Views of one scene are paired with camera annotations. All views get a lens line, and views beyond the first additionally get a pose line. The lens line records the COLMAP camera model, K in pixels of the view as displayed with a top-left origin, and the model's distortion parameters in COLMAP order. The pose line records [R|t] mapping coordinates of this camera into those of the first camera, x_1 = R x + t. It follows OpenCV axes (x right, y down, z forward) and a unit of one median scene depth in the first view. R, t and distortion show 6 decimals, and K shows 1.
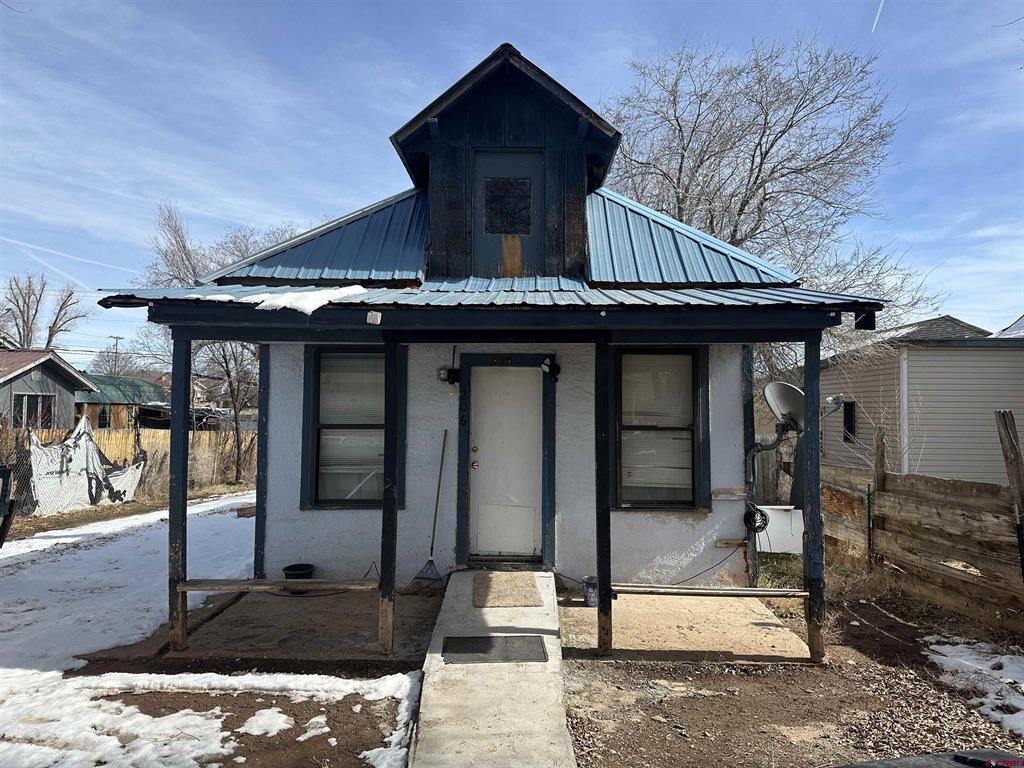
lens RADIAL K [[722.4, 0, 512.0], [0, 722.4, 381.3], [0, 0, 1]] dist [0.004258, -0.002201]
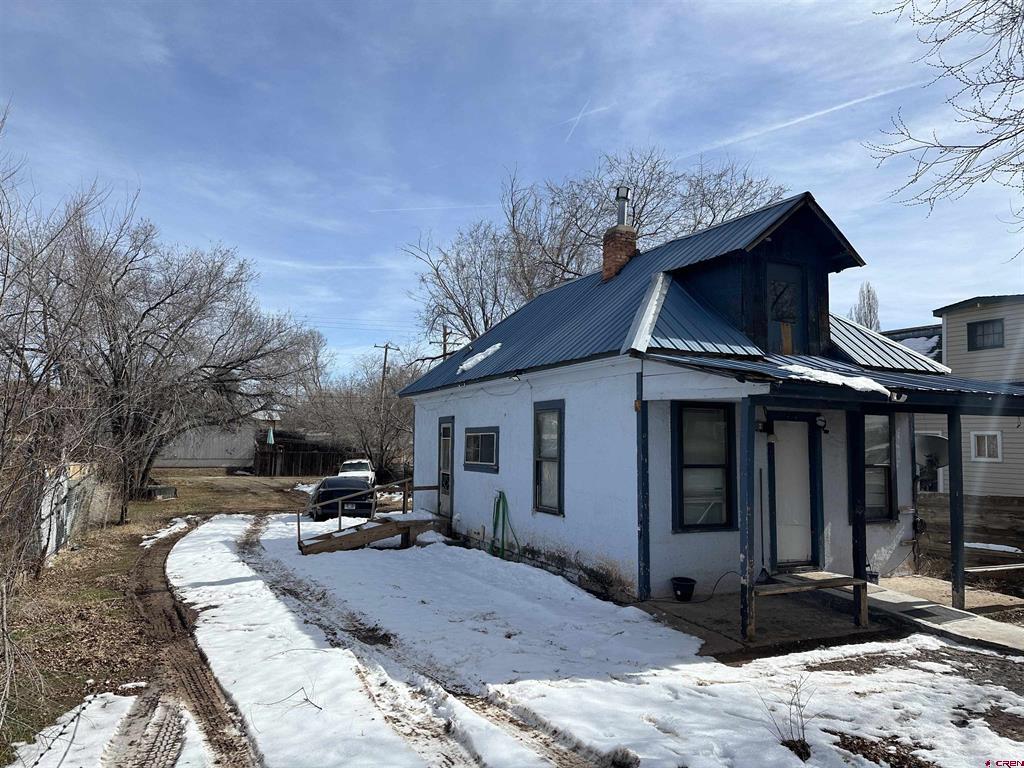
lens RADIAL K [[722.4, 0, 511.7], [0, 722.4, 386.5], [0, 0, 1]] dist [0.004258, -0.002201]
pose [[0.901326, 0.039367, 0.431350, -1.468045], [-0.025583, 0.998961, -0.037713, -0.027988], [-0.432386, 0.022957, 0.901396, 0.001421]]
